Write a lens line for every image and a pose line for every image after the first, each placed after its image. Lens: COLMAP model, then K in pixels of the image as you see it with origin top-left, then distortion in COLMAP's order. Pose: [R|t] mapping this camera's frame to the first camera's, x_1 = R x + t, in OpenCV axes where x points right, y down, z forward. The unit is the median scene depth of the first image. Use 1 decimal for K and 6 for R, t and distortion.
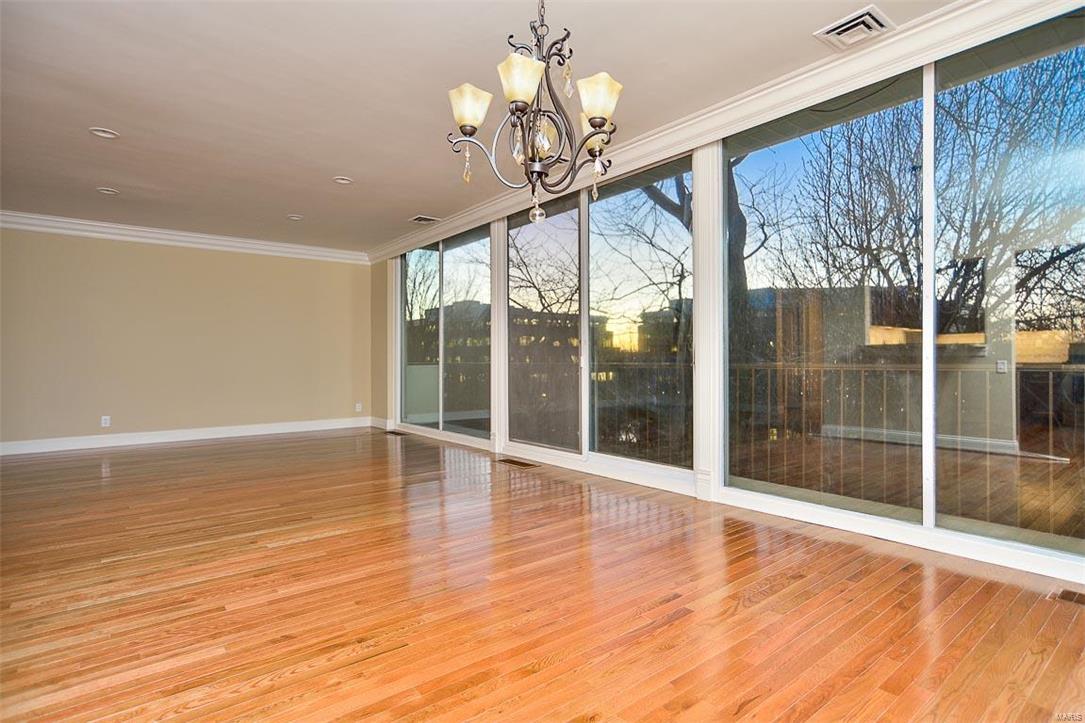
lens RADIAL K [[547.6, 0, 544.8], [0, 547.6, 361.0], [0, 0, 1]] dist [-0.015950, 0.011403]
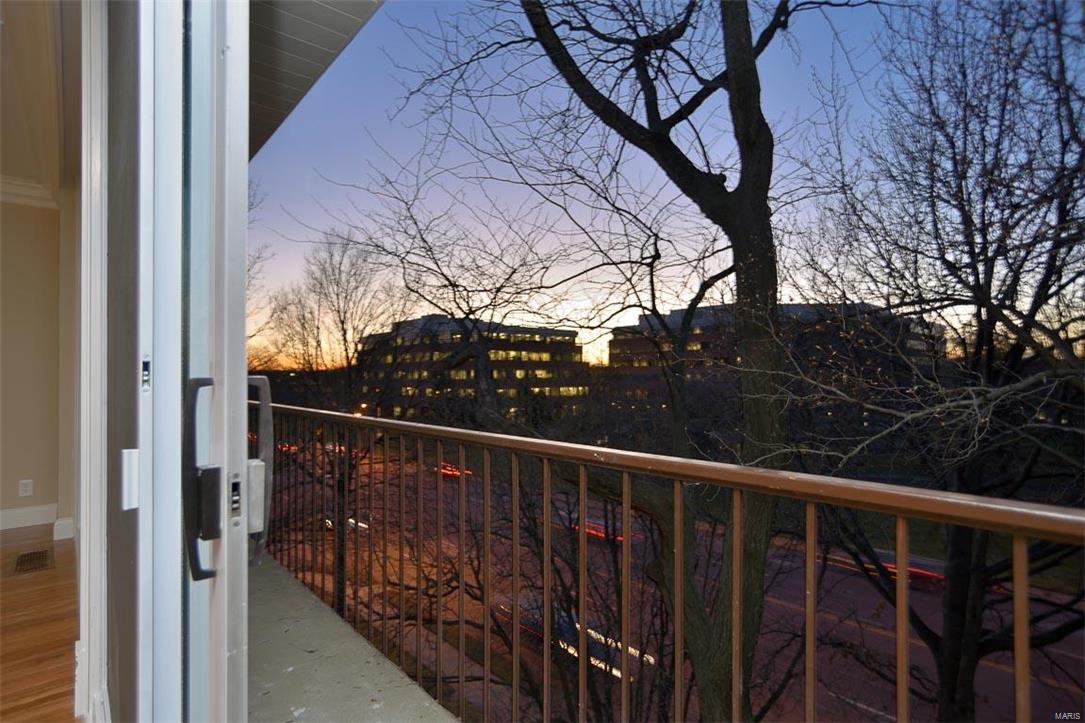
lens RADIAL K [[547.6, 0, 541.2], [0, 547.6, 370.2], [0, 0, 1]] dist [-0.015950, 0.011403]
pose [[0.998869, -0.005438, 0.047227, 0.095881], [0.005894, 0.999937, -0.009518, -0.013587], [-0.047172, 0.009785, 0.998839, 0.404874]]
